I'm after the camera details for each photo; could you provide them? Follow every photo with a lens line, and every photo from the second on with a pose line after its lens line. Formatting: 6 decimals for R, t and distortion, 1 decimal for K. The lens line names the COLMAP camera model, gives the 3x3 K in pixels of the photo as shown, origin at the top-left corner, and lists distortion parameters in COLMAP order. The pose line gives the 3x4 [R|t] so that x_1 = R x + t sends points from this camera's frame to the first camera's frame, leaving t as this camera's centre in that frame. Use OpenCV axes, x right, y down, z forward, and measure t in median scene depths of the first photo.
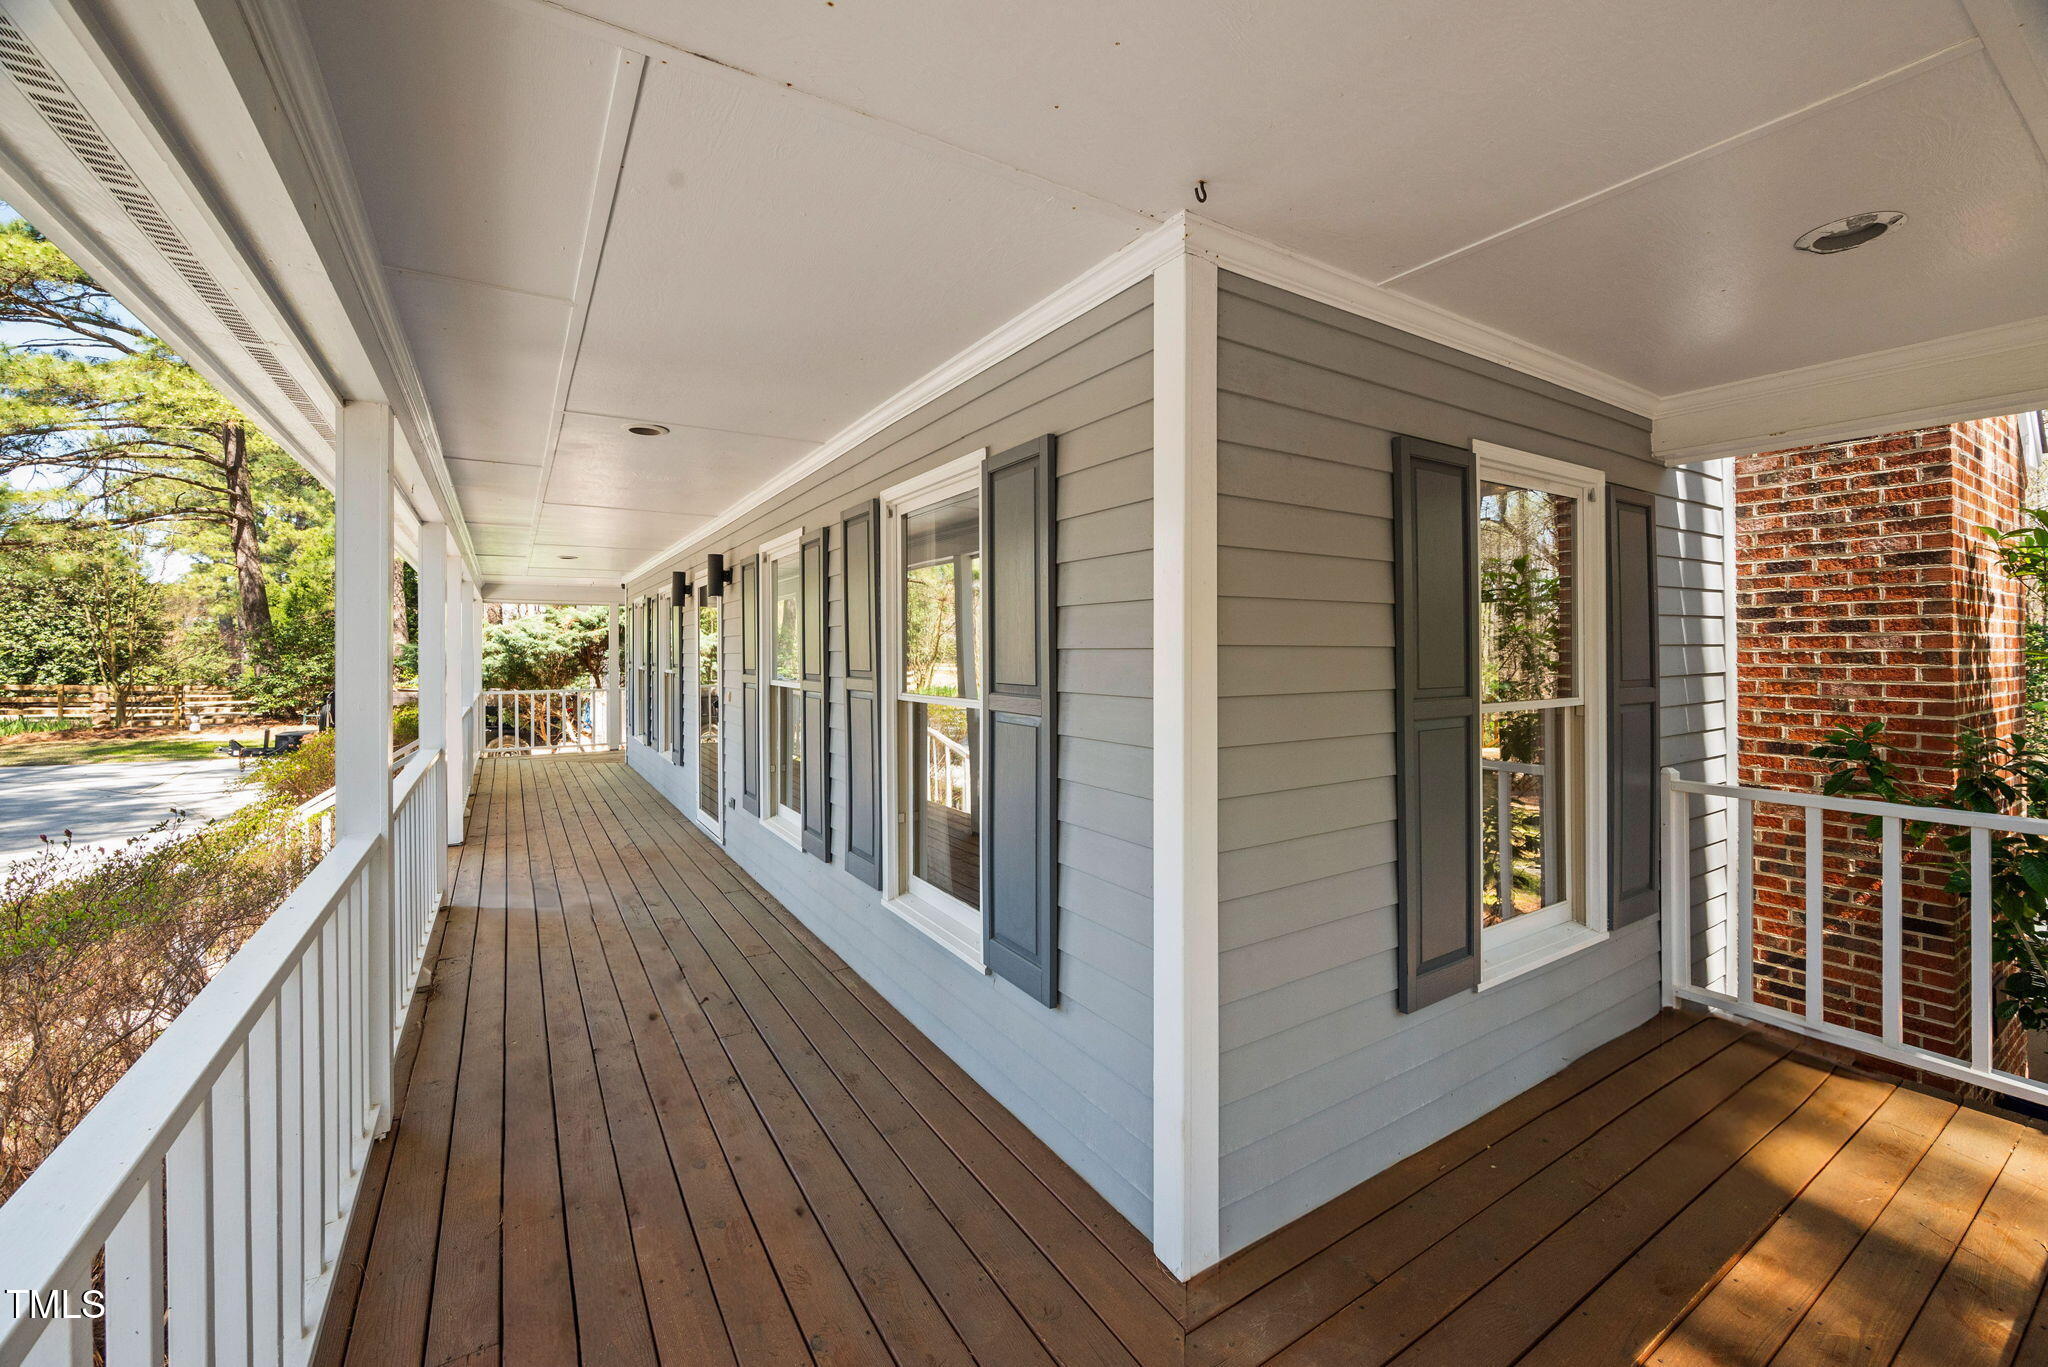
lens RADIAL K [[811.8, 0, 1025.4], [0, 811.8, 668.4], [0, 0, 1]] dist [-0.002818, -0.000208]
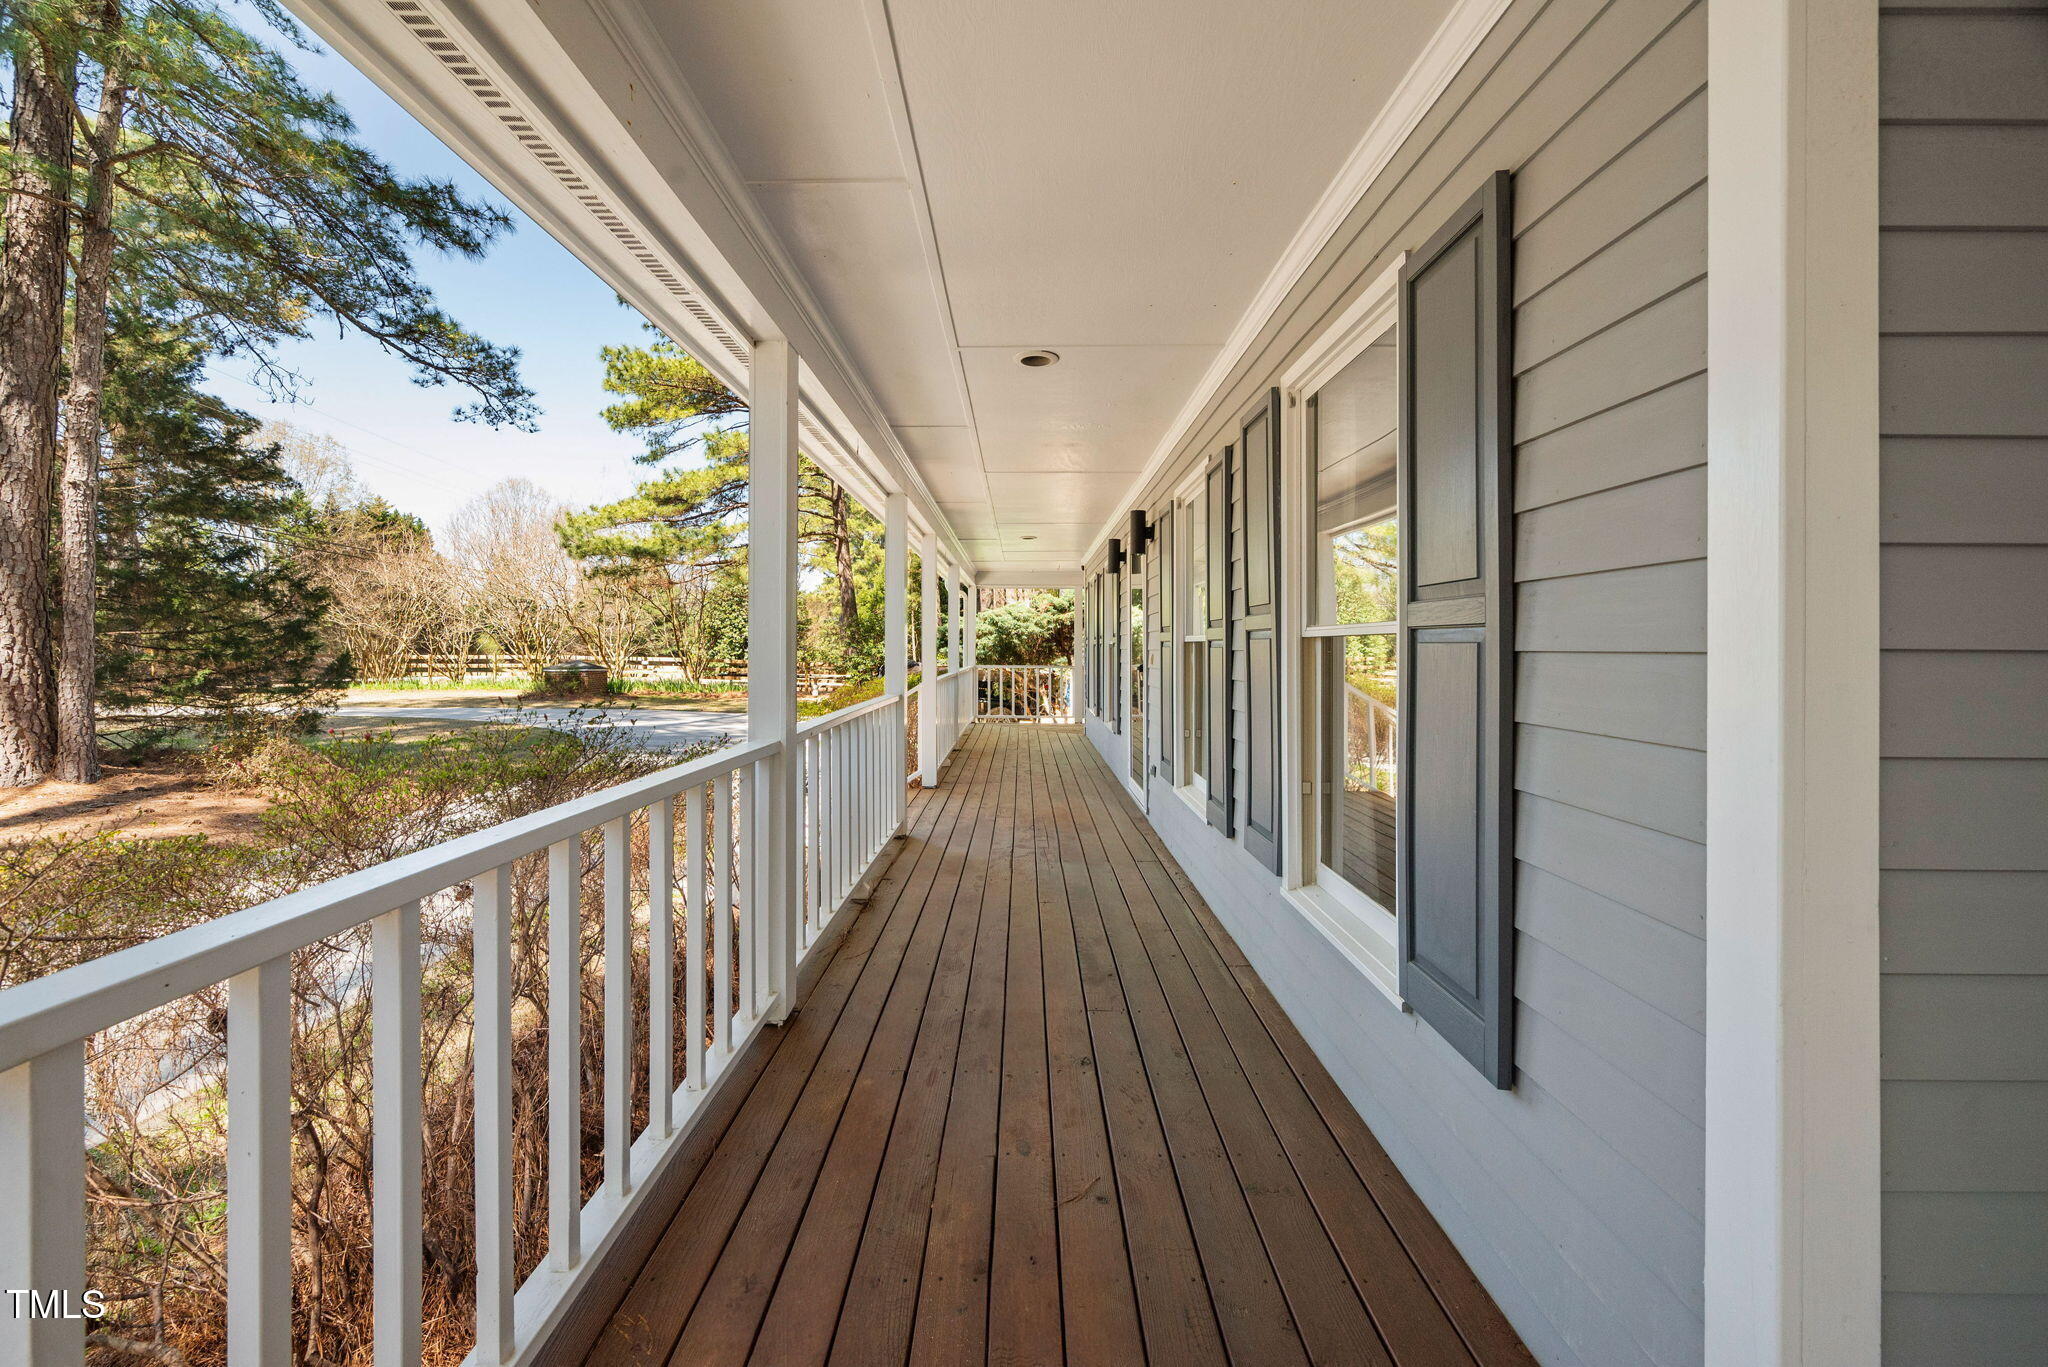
lens RADIAL K [[811.8, 0, 1015.5], [0, 811.8, 648.8], [0, 0, 1]] dist [-0.002818, -0.000208]
pose [[0.839255, 0.005636, -0.543708, 0.032186], [-0.014595, 0.999819, -0.012165, 0.052387], [0.543542, 0.018144, 0.839186, 0.151095]]
